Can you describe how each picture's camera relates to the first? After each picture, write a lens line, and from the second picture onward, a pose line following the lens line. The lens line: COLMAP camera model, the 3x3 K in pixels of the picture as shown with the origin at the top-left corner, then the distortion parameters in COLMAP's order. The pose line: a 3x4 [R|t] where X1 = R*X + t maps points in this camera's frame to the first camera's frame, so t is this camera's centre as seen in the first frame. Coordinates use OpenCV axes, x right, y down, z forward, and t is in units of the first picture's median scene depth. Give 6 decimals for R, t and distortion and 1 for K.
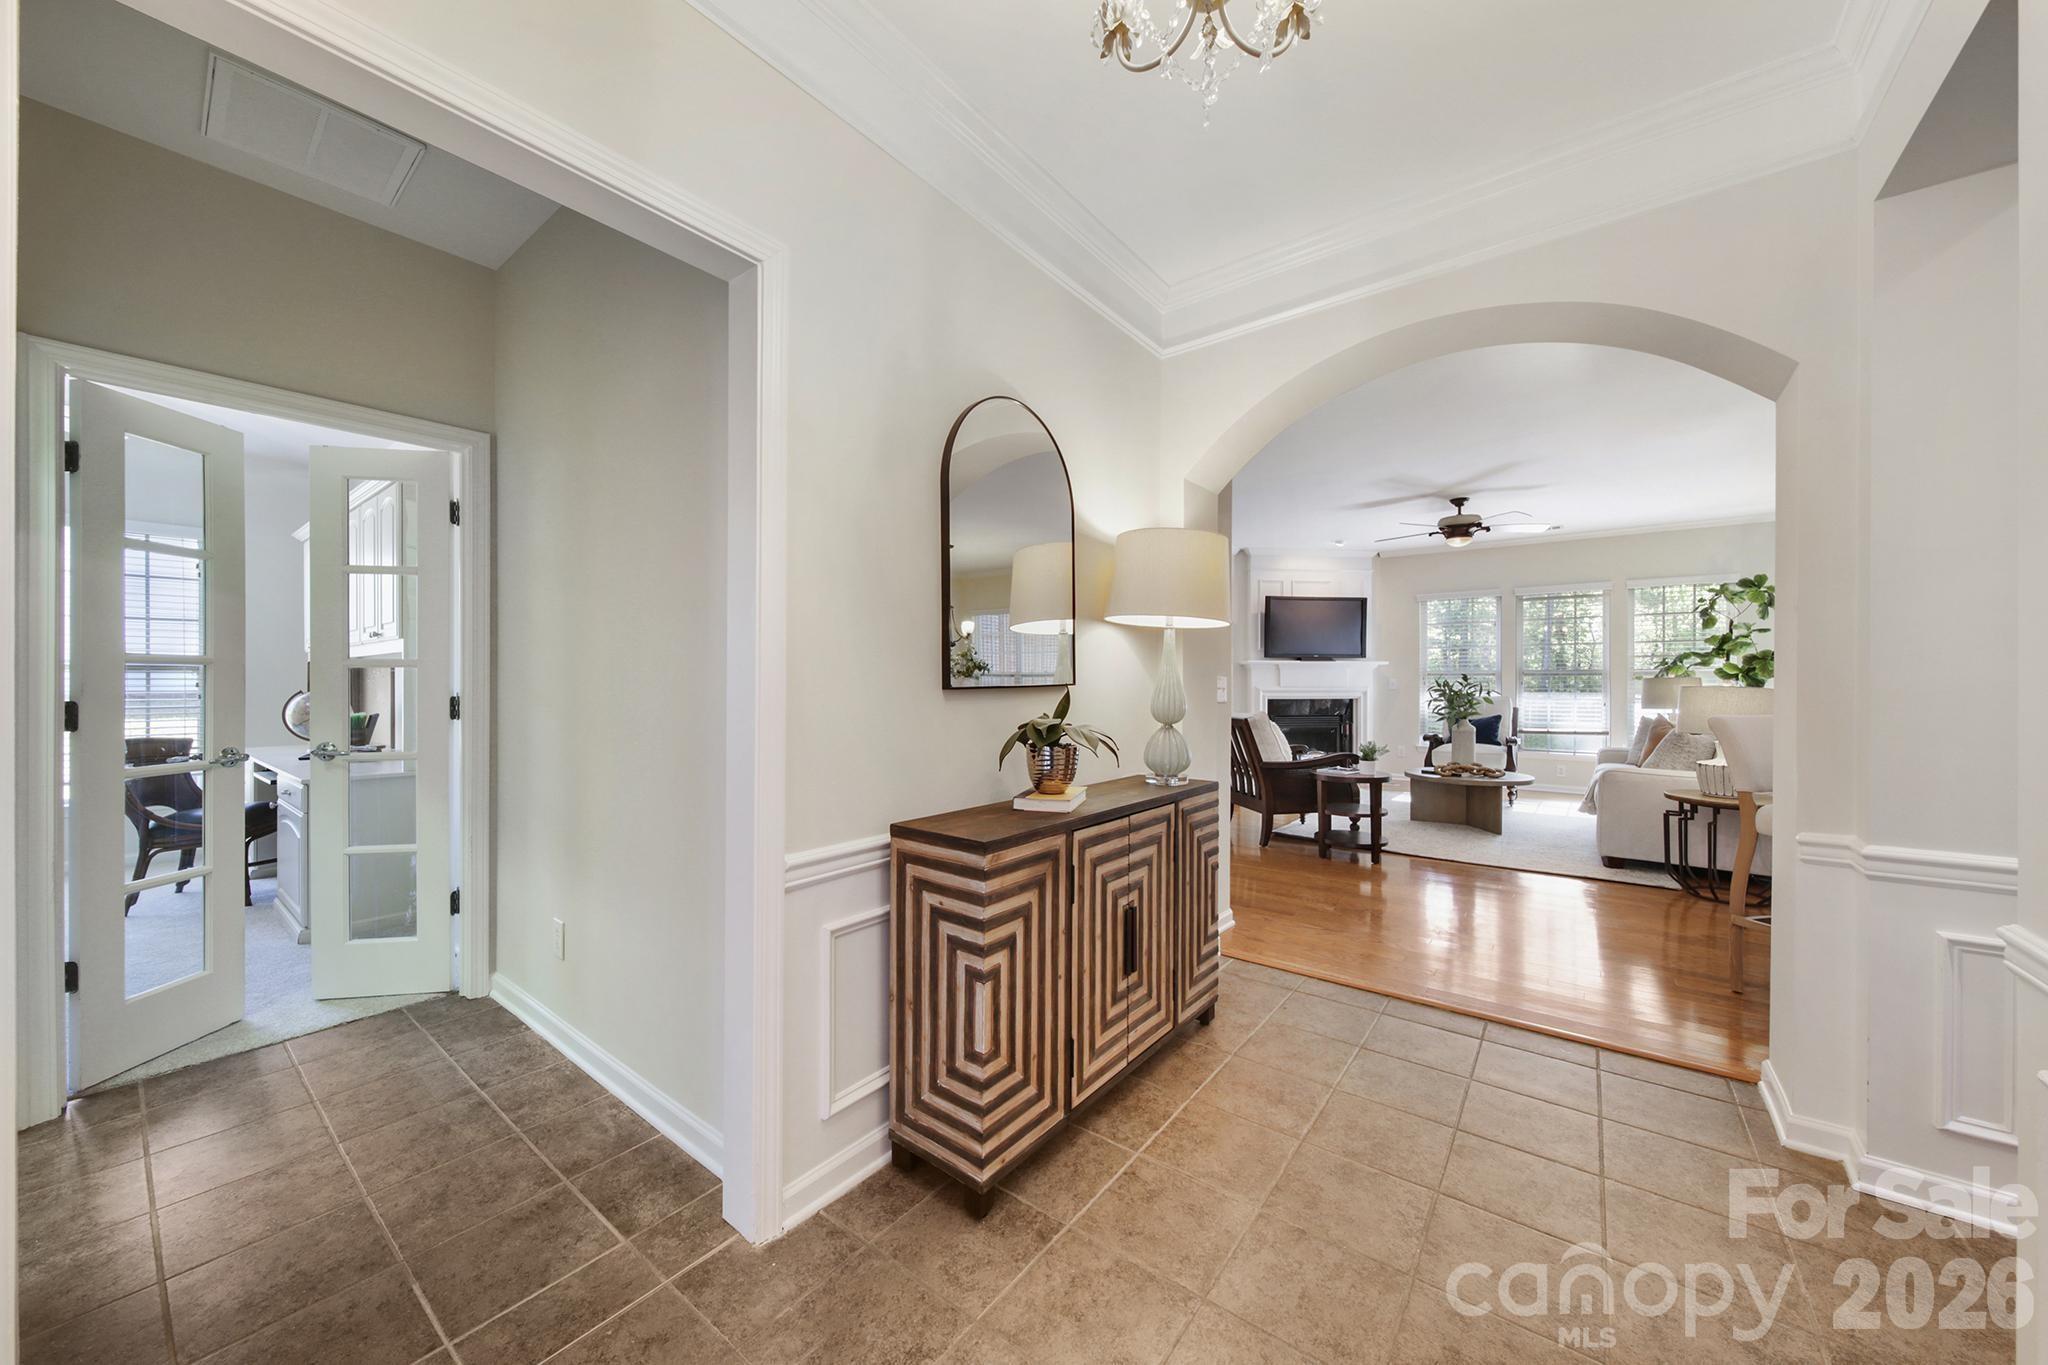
lens RADIAL K [[723.8, 0, 1020.5], [0, 723.8, 679.5], [0, 0, 1]] dist [0.003620, 0.000177]
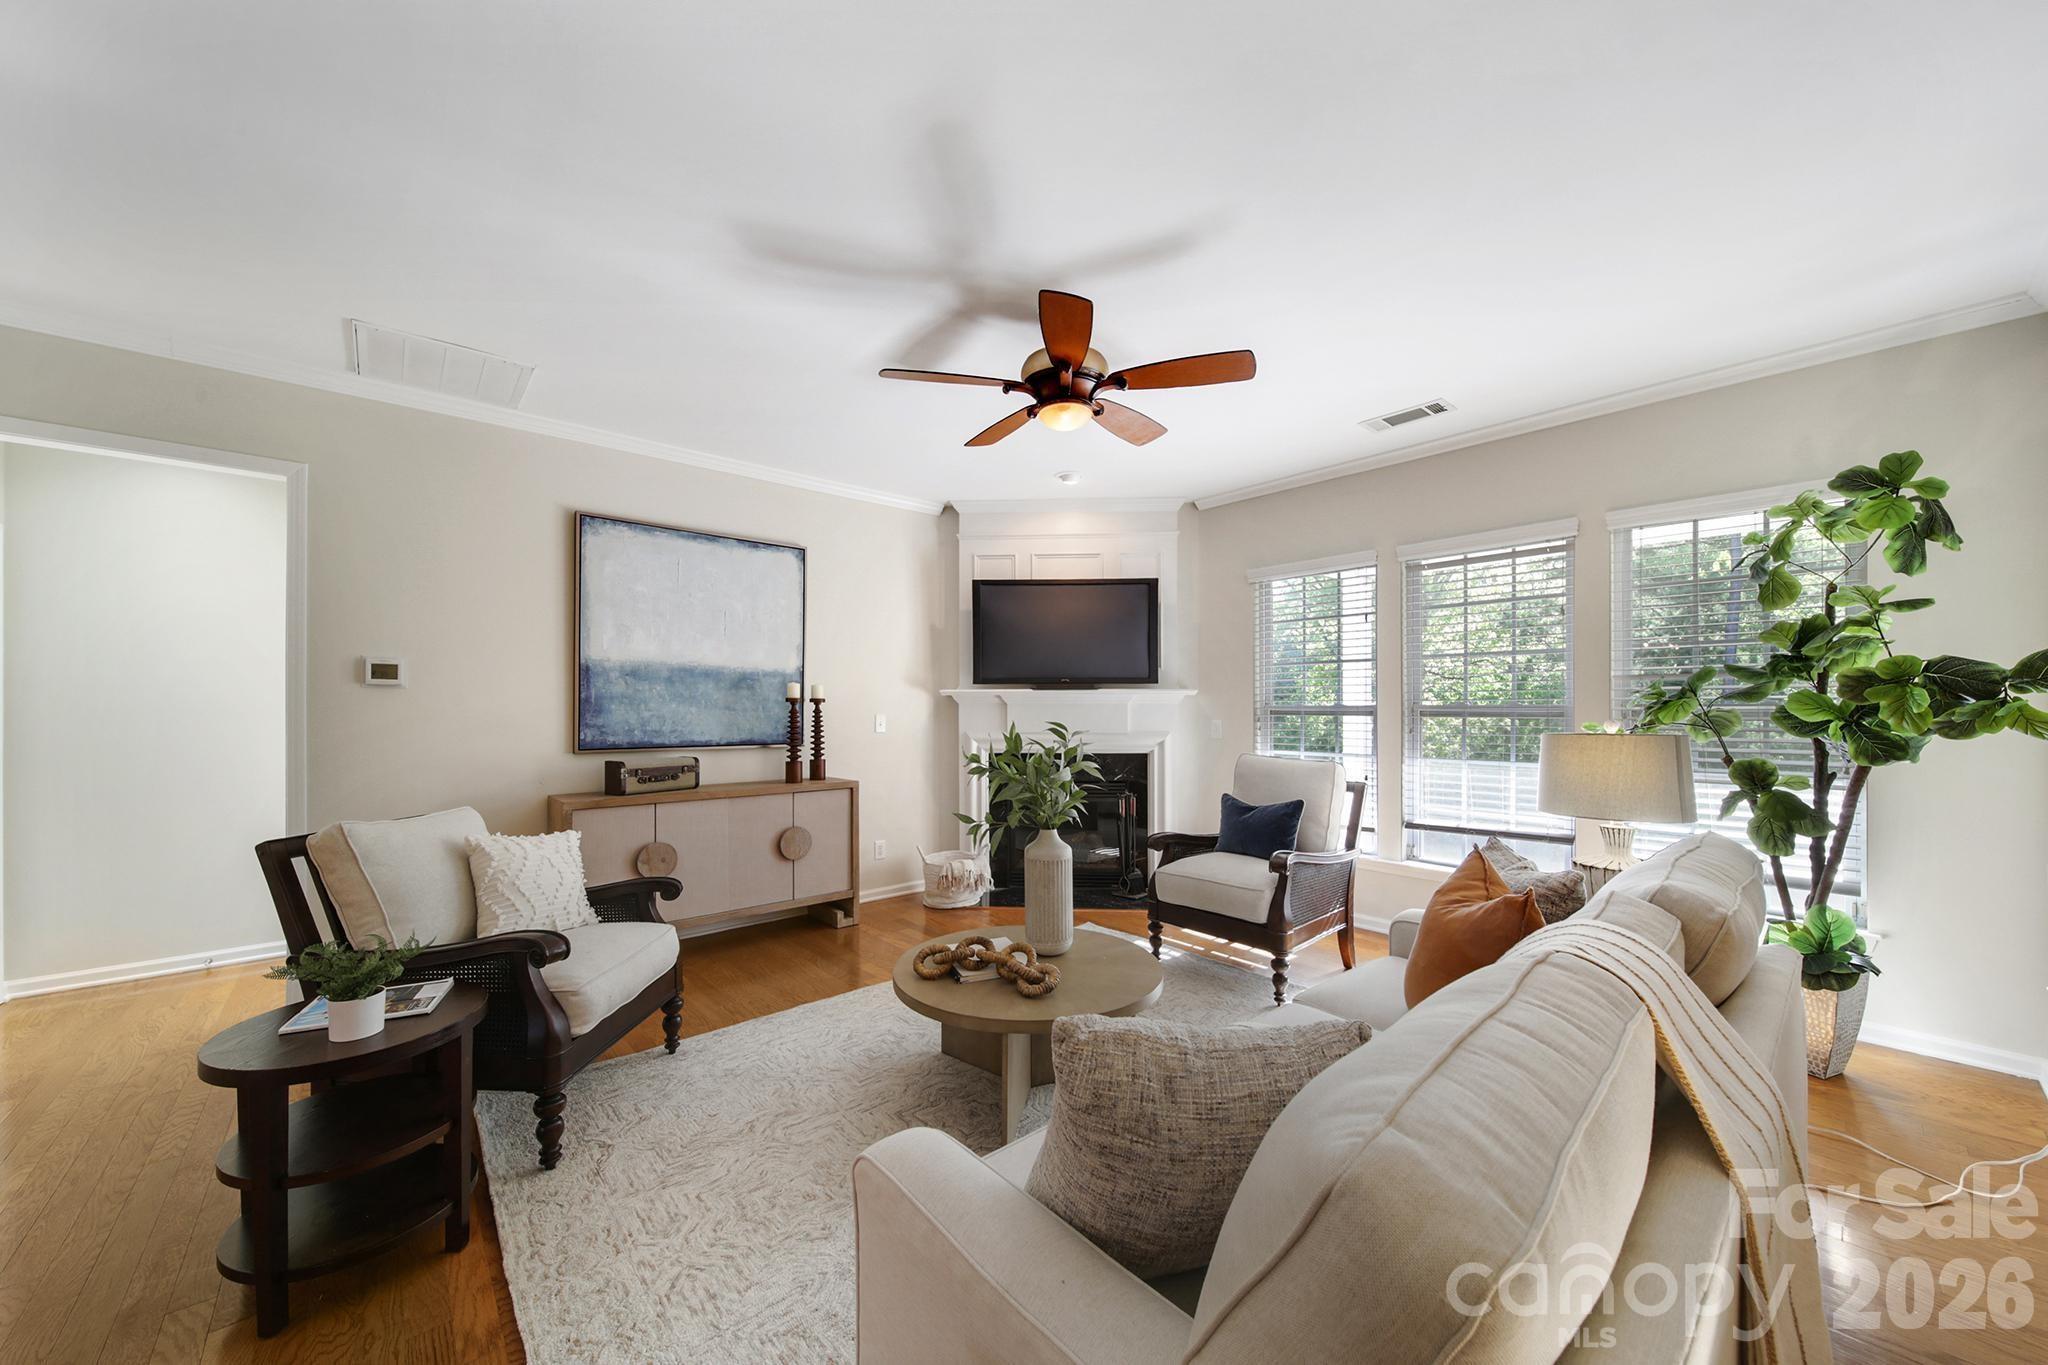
lens RADIAL K [[736.9, 0, 1025.3], [0, 736.9, 711.1], [0, 0, 1]] dist [-0.000919, -0.000194]
pose [[0.982744, -0.001105, -0.184969, 0.645744], [0.002725, 0.999960, 0.008505, -0.017796], [0.184952, -0.008862, 0.982708, 0.546669]]
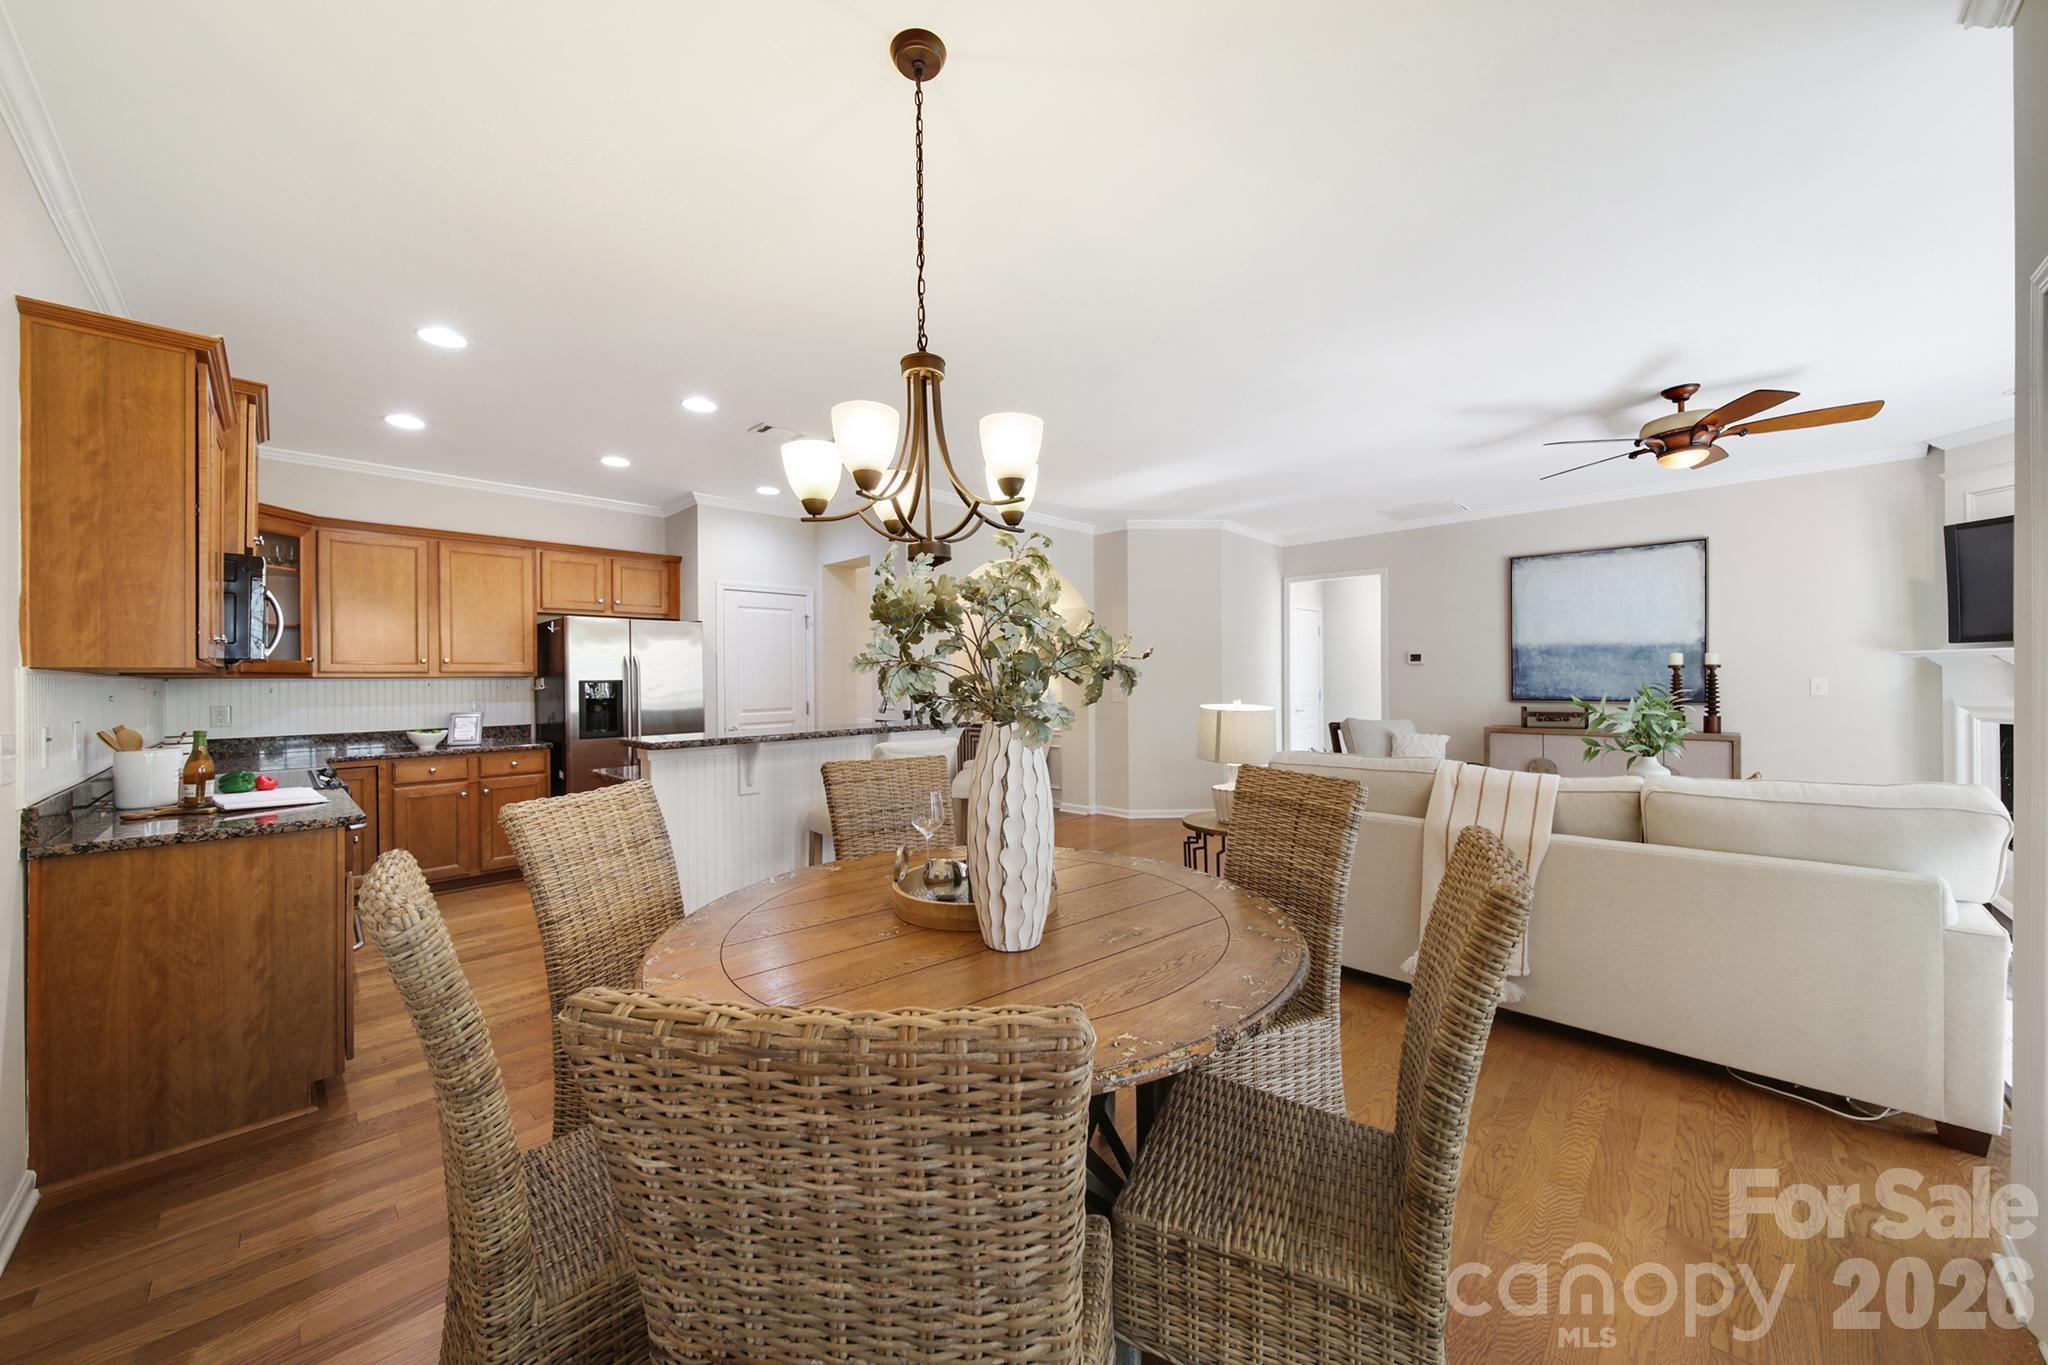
lens RADIAL K [[723.1, 0, 1020.5], [0, 723.1, 672.3], [0, 0, 1]] dist [-0.000574, -0.000471]
pose [[-0.107131, -0.010318, -0.994191, 1.219485], [0.013409, 0.999840, -0.011822, -0.016500], [0.994154, -0.014597, -0.106976, 0.509990]]
